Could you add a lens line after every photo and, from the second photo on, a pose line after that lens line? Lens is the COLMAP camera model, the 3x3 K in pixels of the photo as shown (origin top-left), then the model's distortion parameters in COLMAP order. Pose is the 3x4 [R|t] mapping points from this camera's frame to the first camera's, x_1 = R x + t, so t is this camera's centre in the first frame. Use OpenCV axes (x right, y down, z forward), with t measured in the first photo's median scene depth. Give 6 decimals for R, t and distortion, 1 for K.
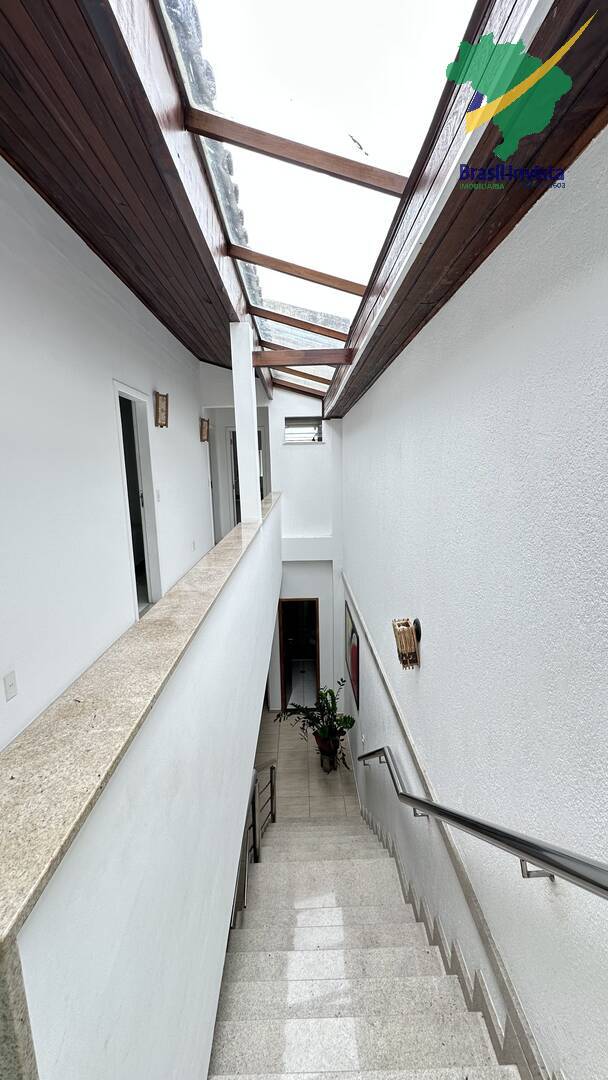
lens RADIAL K [[433.6, 0, 305.3], [0, 433.6, 539.3], [0, 0, 1]] dist [-0.000443, -0.000036]
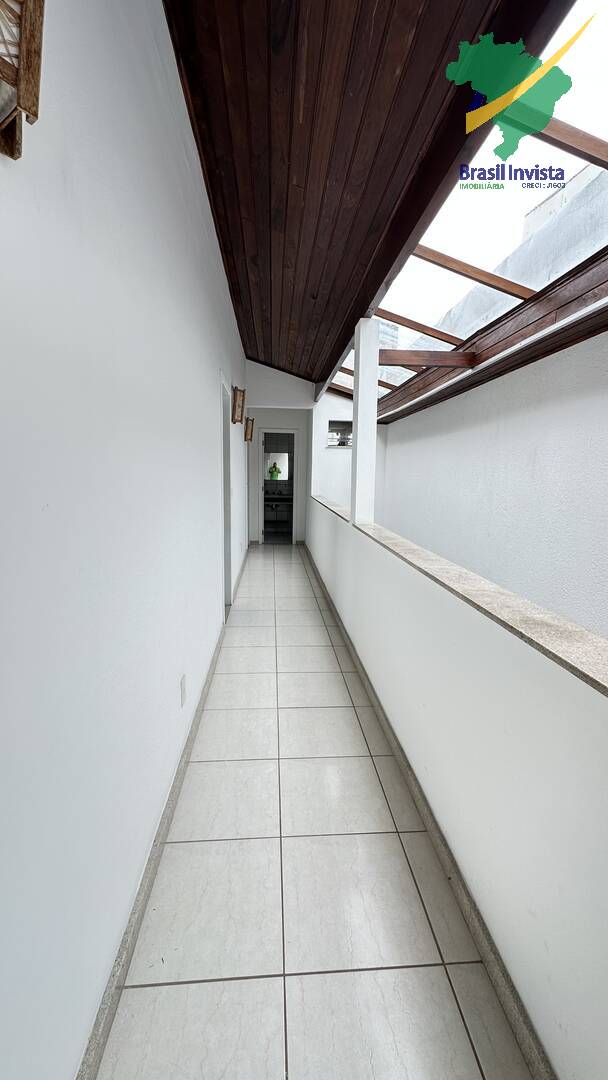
lens RADIAL K [[433.6, 0, 304.1], [0, 433.6, 538.3], [0, 0, 1]] dist [-0.000443, -0.000036]
pose [[0.996998, 0.029625, 0.071541, -0.245869], [-0.028235, 0.999394, -0.020358, 0.012871], [-0.072101, 0.018277, 0.997230, 0.032497]]
